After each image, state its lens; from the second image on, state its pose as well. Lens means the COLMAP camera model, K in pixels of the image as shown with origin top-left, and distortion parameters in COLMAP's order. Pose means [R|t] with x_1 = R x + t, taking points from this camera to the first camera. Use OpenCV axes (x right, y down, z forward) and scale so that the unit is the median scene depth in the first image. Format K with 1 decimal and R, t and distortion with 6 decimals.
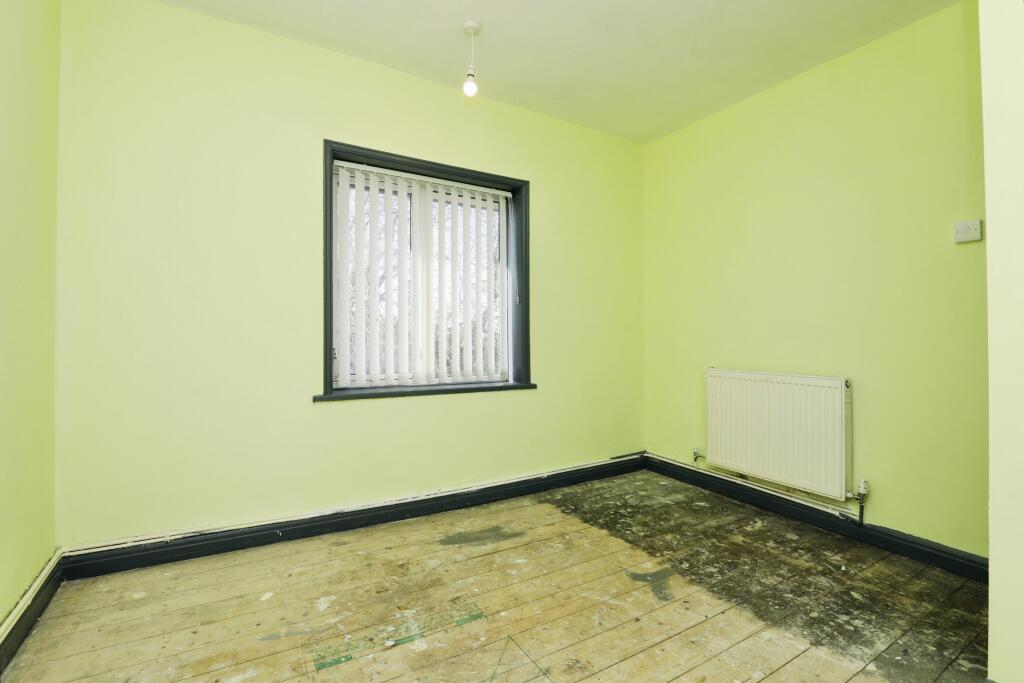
lens RADIAL K [[475.4, 0, 519.7], [0, 475.4, 335.8], [0, 0, 1]] dist [-0.026419, 0.002058]
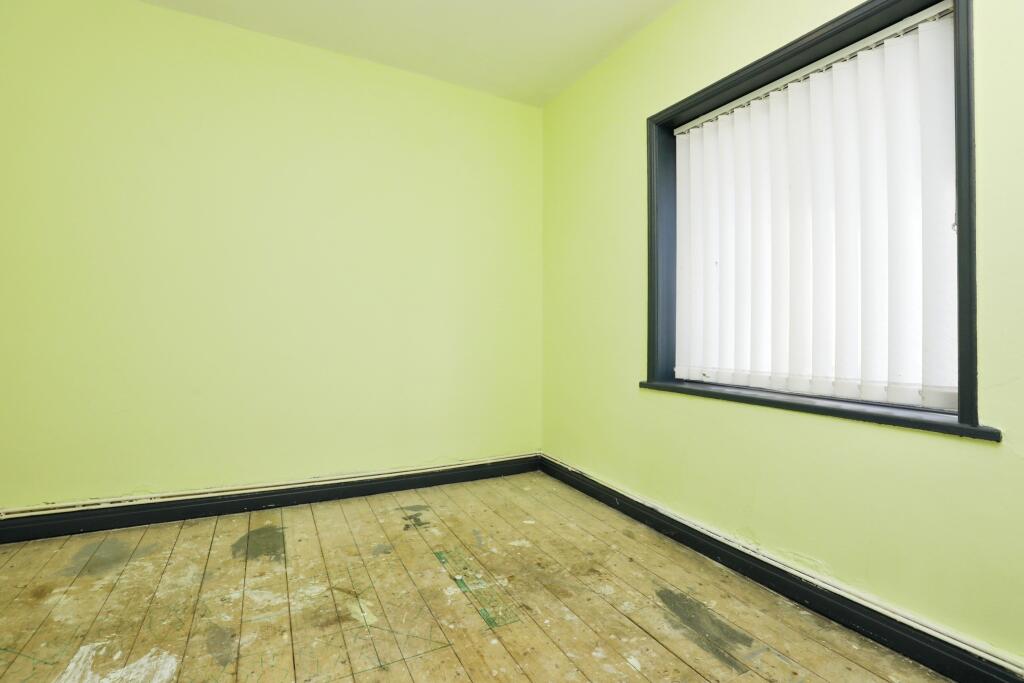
lens RADIAL K [[475.4, 0, 512.9], [0, 475.4, 341.3], [0, 0, 1]] dist [-0.026419, 0.002058]
pose [[-0.071718, 0.009666, -0.997378, 0.682265], [-0.007531, 0.999919, 0.010233, 0.040165], [0.997397, 0.008245, -0.071640, 0.936020]]
